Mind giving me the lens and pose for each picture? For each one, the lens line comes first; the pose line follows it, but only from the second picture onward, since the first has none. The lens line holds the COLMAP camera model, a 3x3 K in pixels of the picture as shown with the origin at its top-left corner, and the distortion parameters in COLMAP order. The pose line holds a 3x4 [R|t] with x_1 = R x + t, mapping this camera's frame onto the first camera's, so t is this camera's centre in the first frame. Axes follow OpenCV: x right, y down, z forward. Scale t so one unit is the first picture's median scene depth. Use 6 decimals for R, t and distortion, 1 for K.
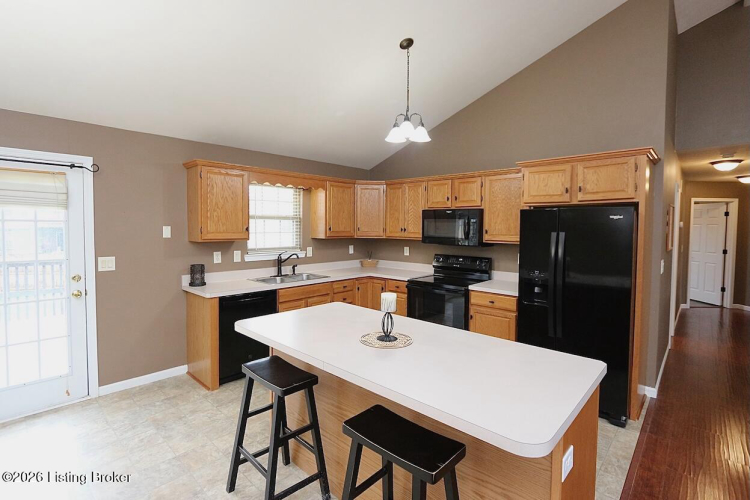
lens RADIAL K [[353.9, 0, 371.9], [0, 353.9, 239.5], [0, 0, 1]] dist [-0.033076, 0.000063]
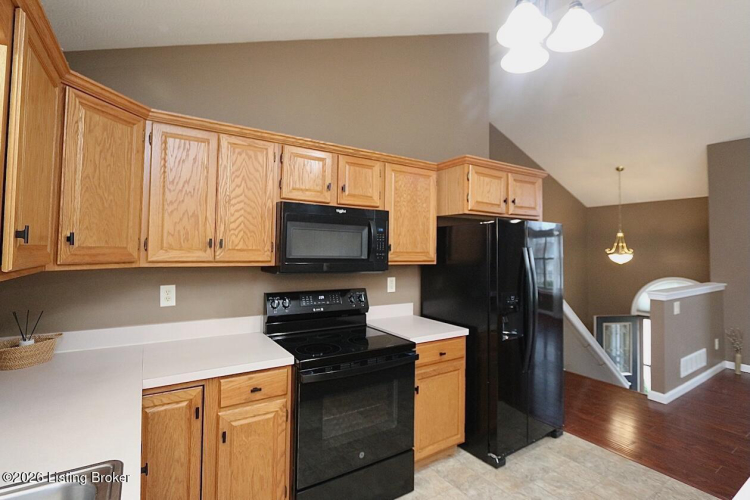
lens RADIAL K [[353.9, 0, 371.9], [0, 353.9, 239.5], [0, 0, 1]] dist [-0.033076, 0.000063]
pose [[0.251932, 0.023183, 0.967467, -0.280005], [0.024770, 0.999231, -0.030394, -0.016871], [-0.967428, 0.031622, 0.251164, 0.786098]]
